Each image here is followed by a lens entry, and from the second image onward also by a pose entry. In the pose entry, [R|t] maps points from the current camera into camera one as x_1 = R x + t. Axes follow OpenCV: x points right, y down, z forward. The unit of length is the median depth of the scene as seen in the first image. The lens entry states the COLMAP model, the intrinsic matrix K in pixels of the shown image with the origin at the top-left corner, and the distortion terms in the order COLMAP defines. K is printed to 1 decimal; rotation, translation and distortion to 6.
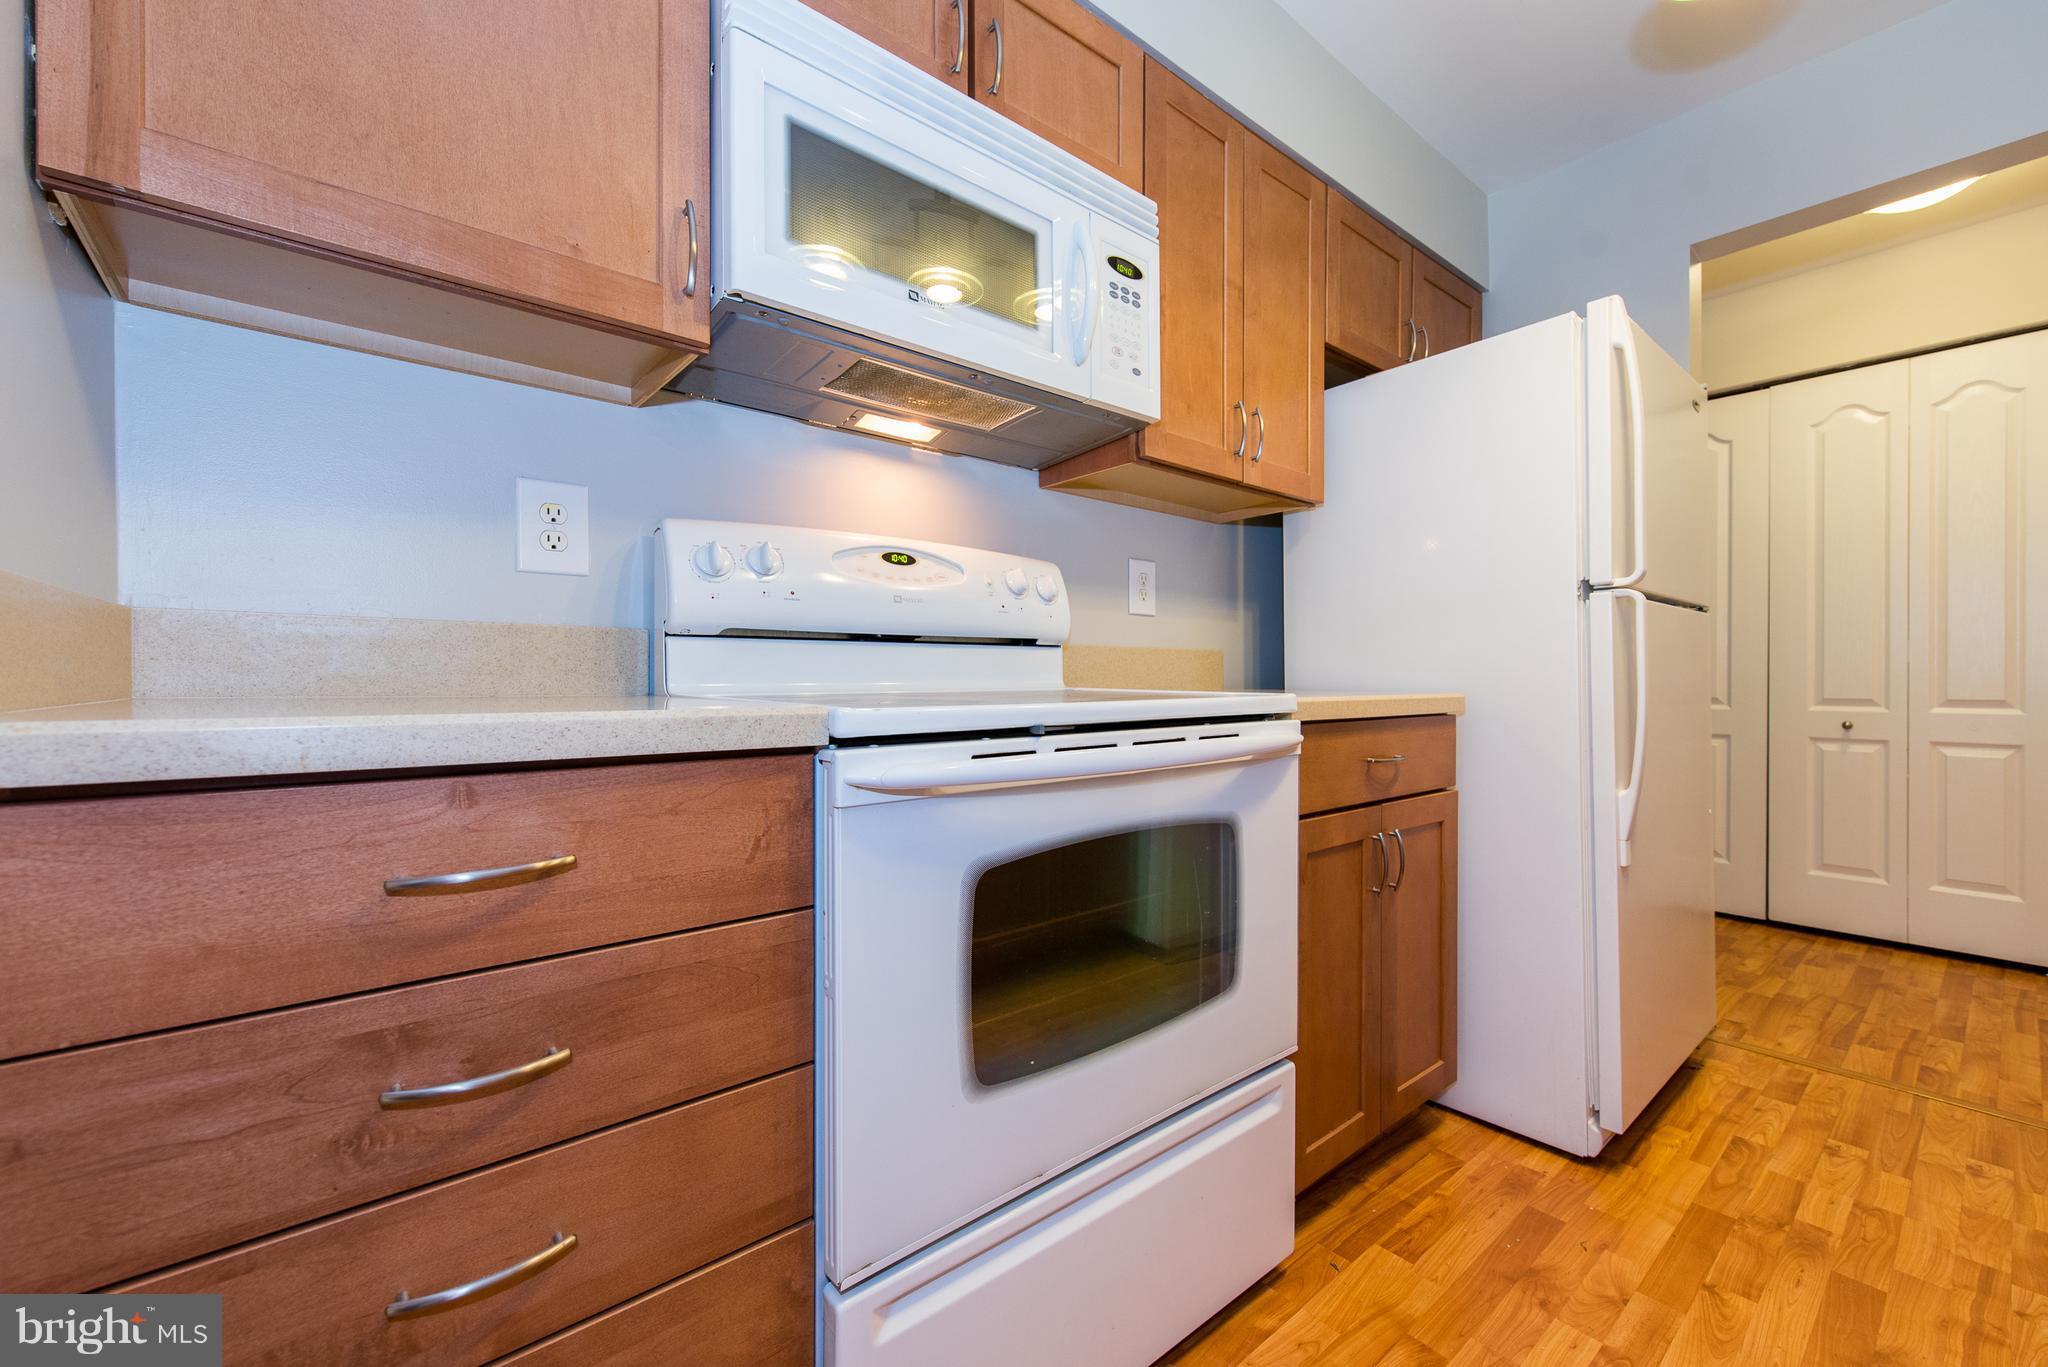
lens RADIAL K [[816.4, 0, 1094.3], [0, 816.4, 678.7], [0, 0, 1]] dist [0.013148, -0.003984]
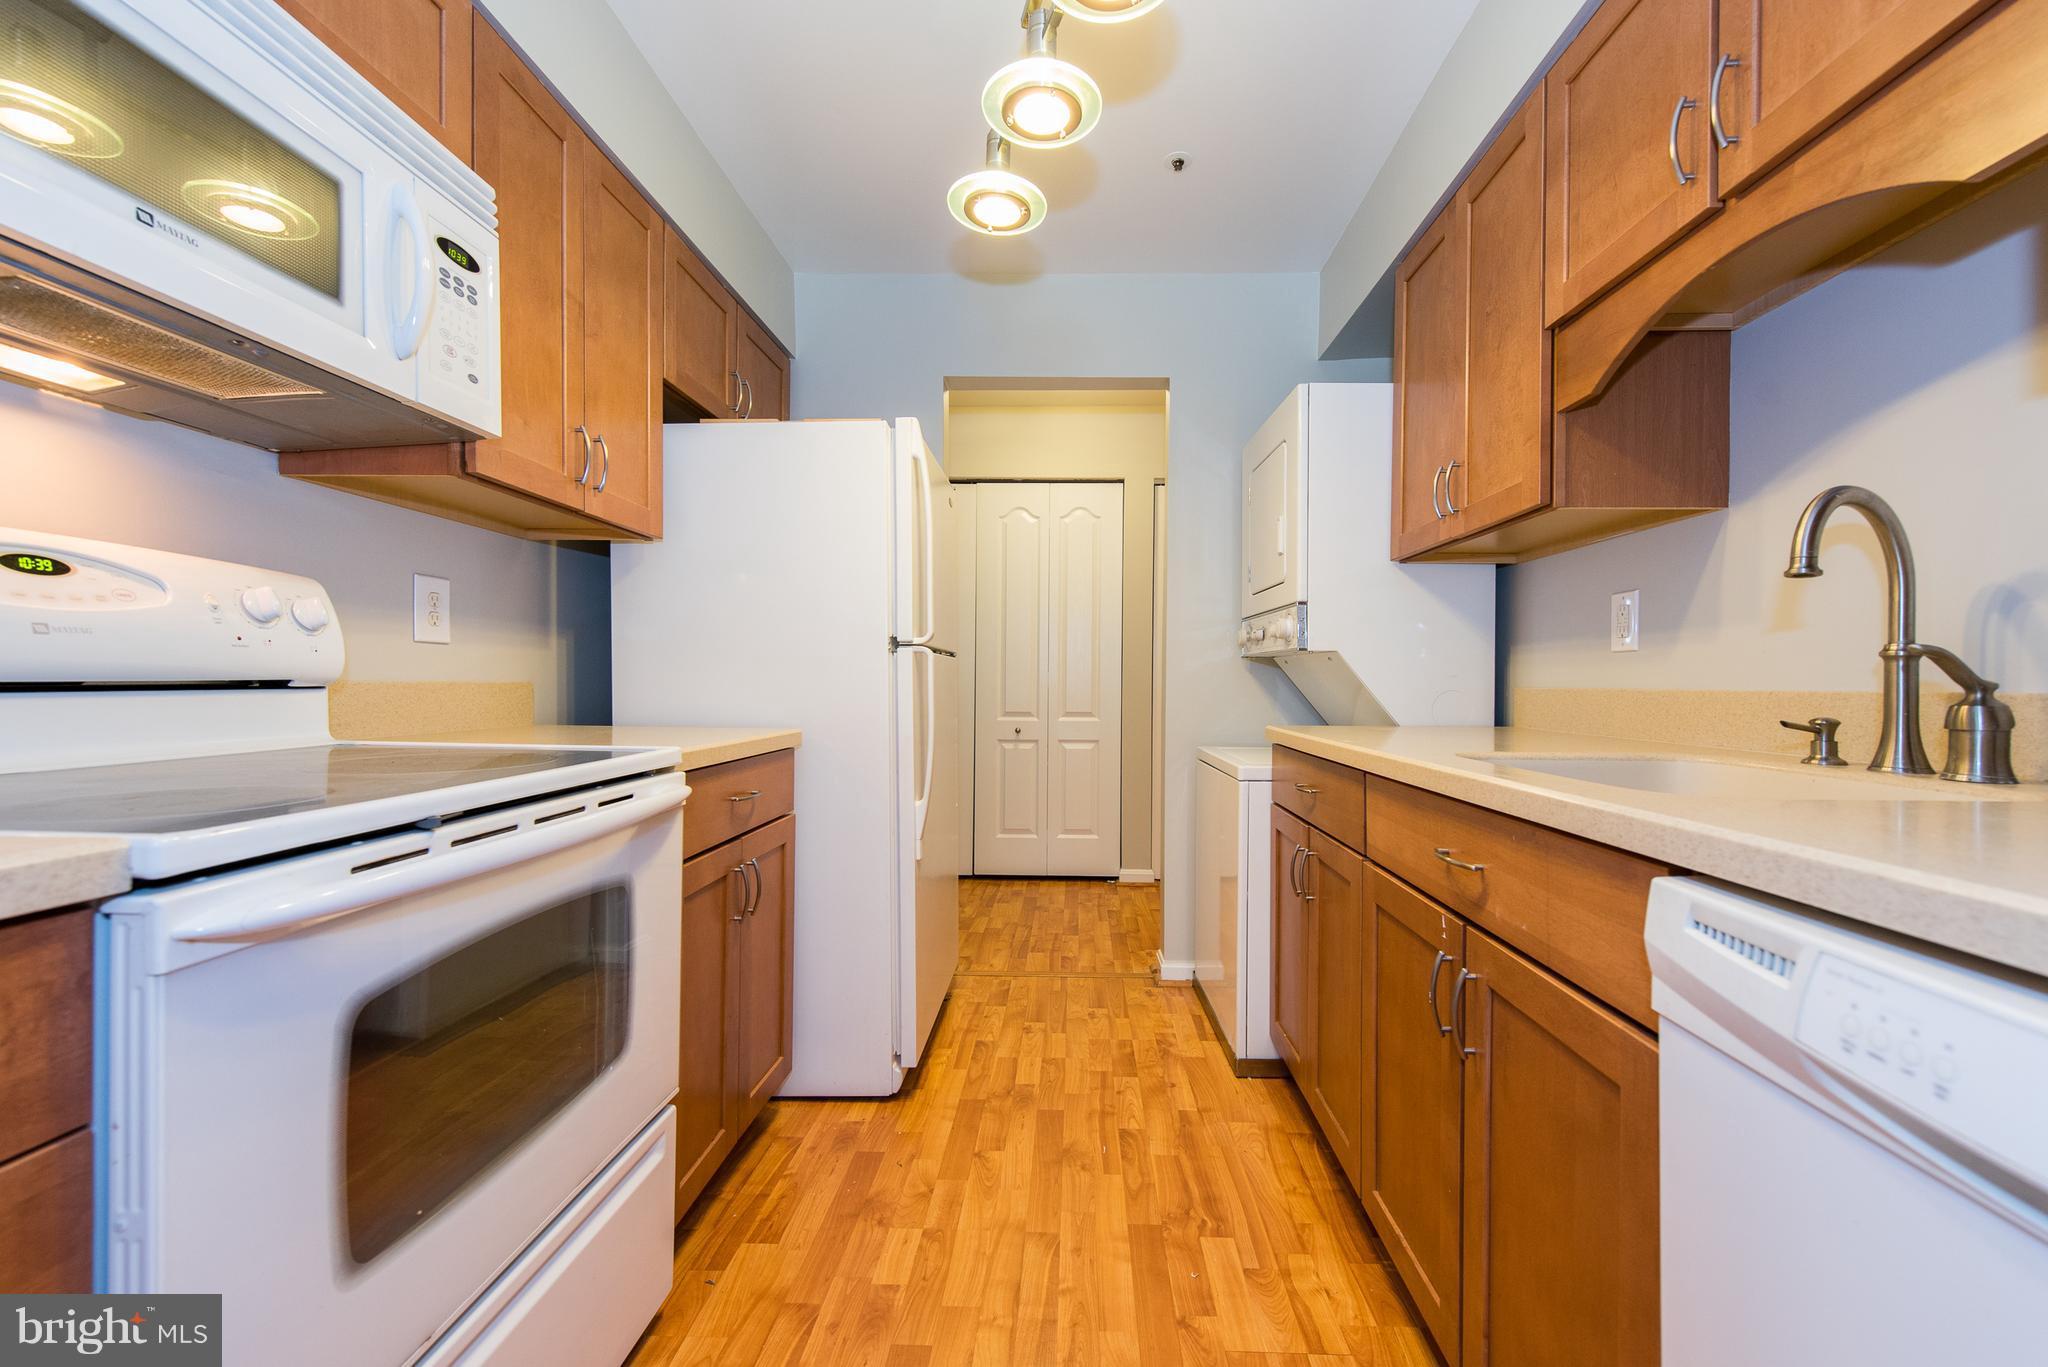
lens RADIAL K [[816.4, 0, 1039.6], [0, 816.4, 689.8], [0, 0, 1]] dist [0.013148, -0.003984]
pose [[0.699137, -0.004889, 0.714971, -0.140025], [-0.001775, 0.999962, 0.008573, -0.050535], [-0.714986, -0.007262, 0.699101, -0.034614]]
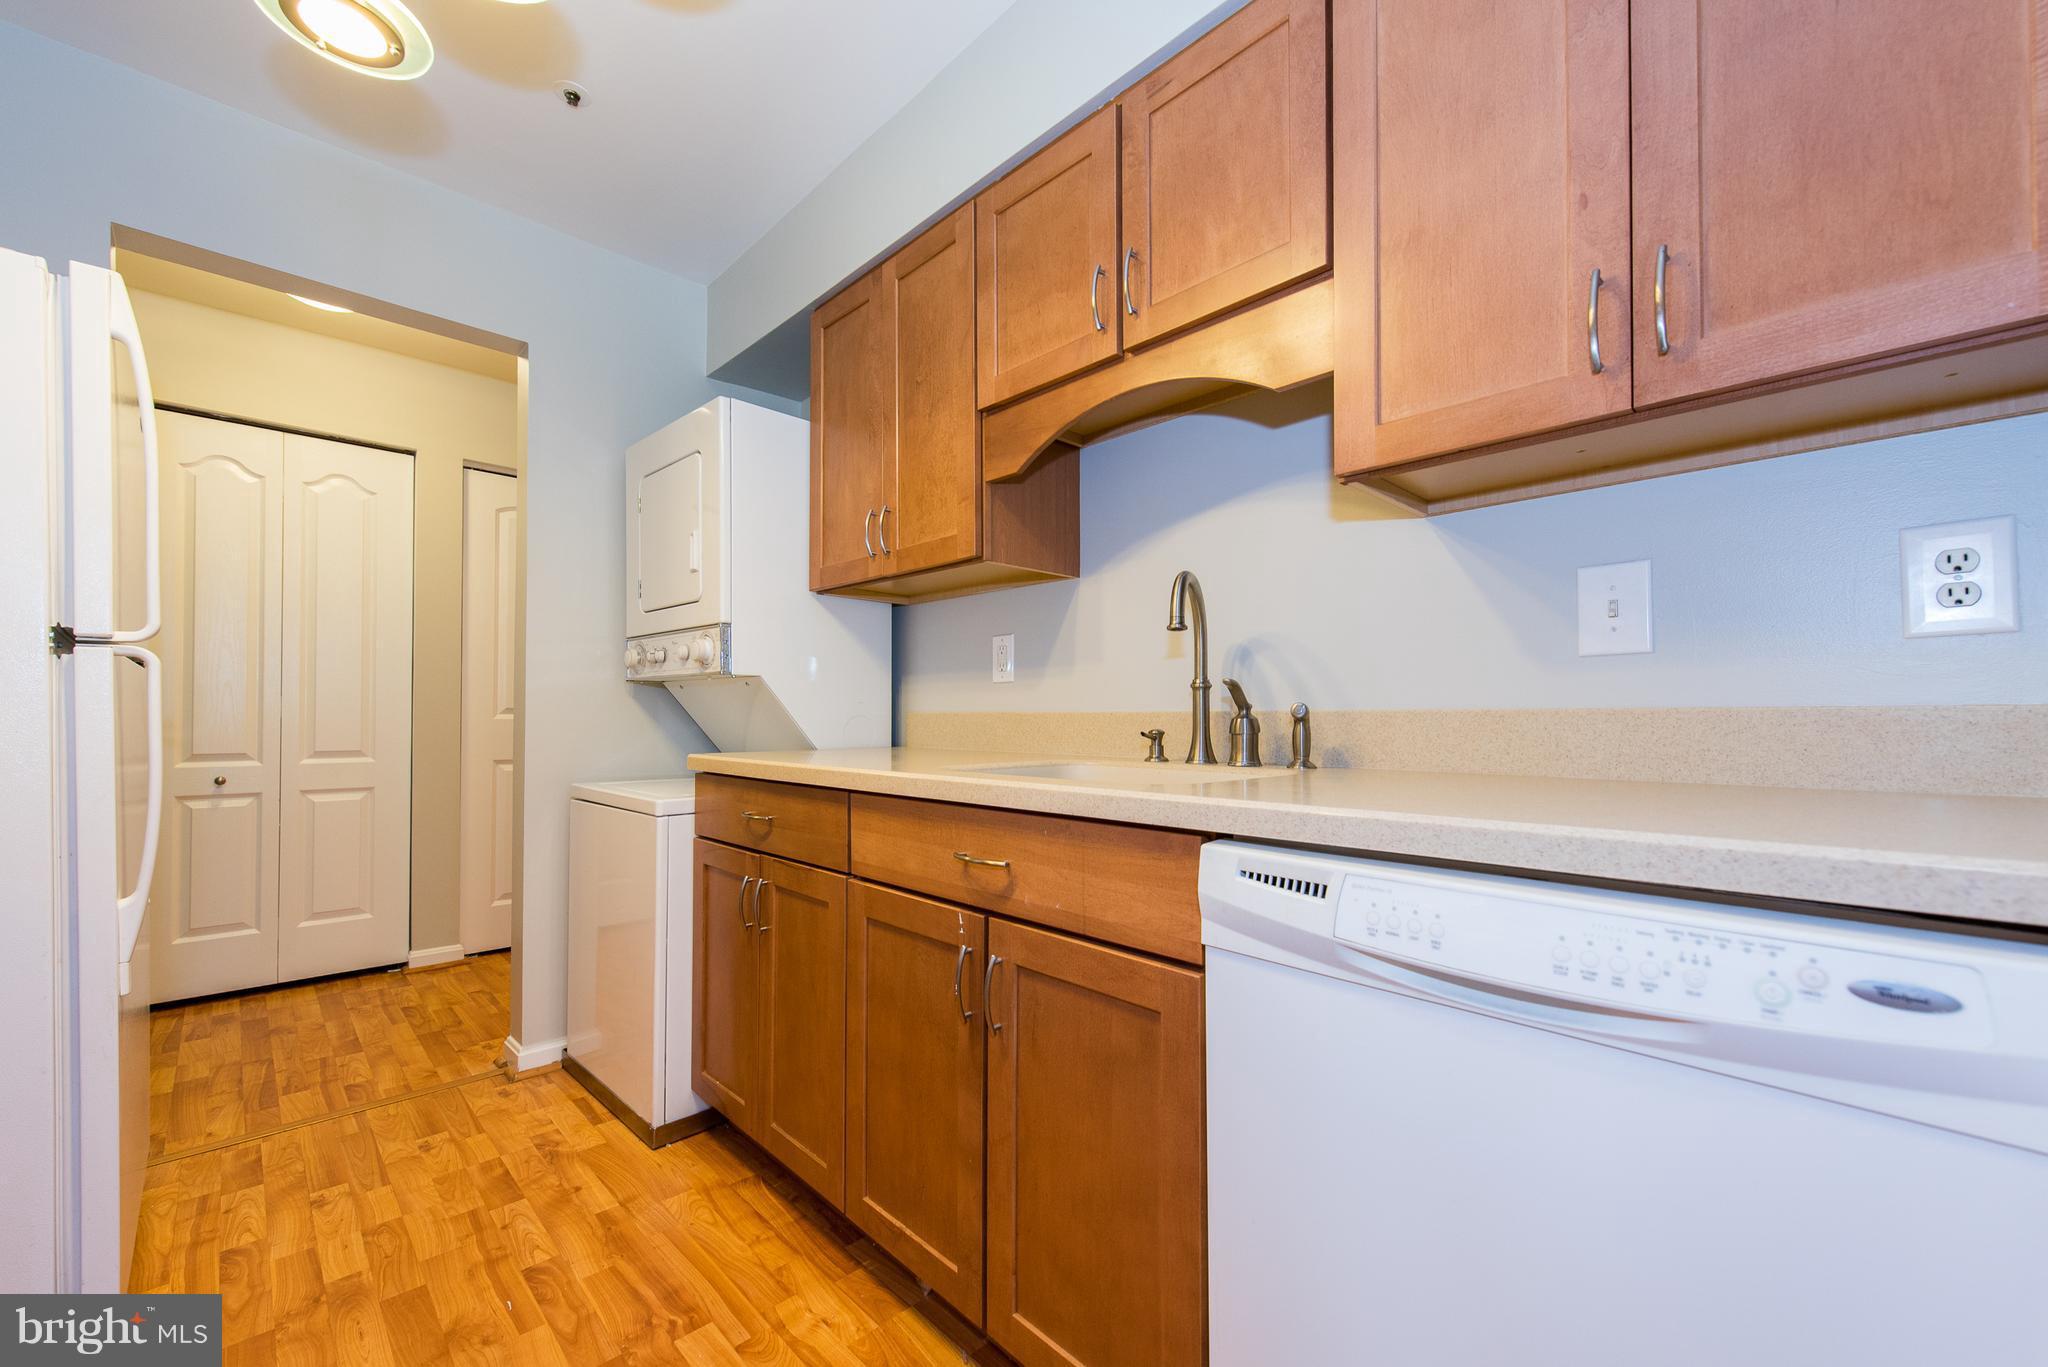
lens RADIAL K [[816.4, 0, 1005.6], [0, 816.4, 711.6], [0, 0, 1]] dist [0.013148, -0.003984]
pose [[-0.027172, 0.004629, 0.999620, -0.173713], [0.000465, 0.999989, -0.004619, -0.040180], [-0.999631, 0.000339, -0.027174, 0.178107]]
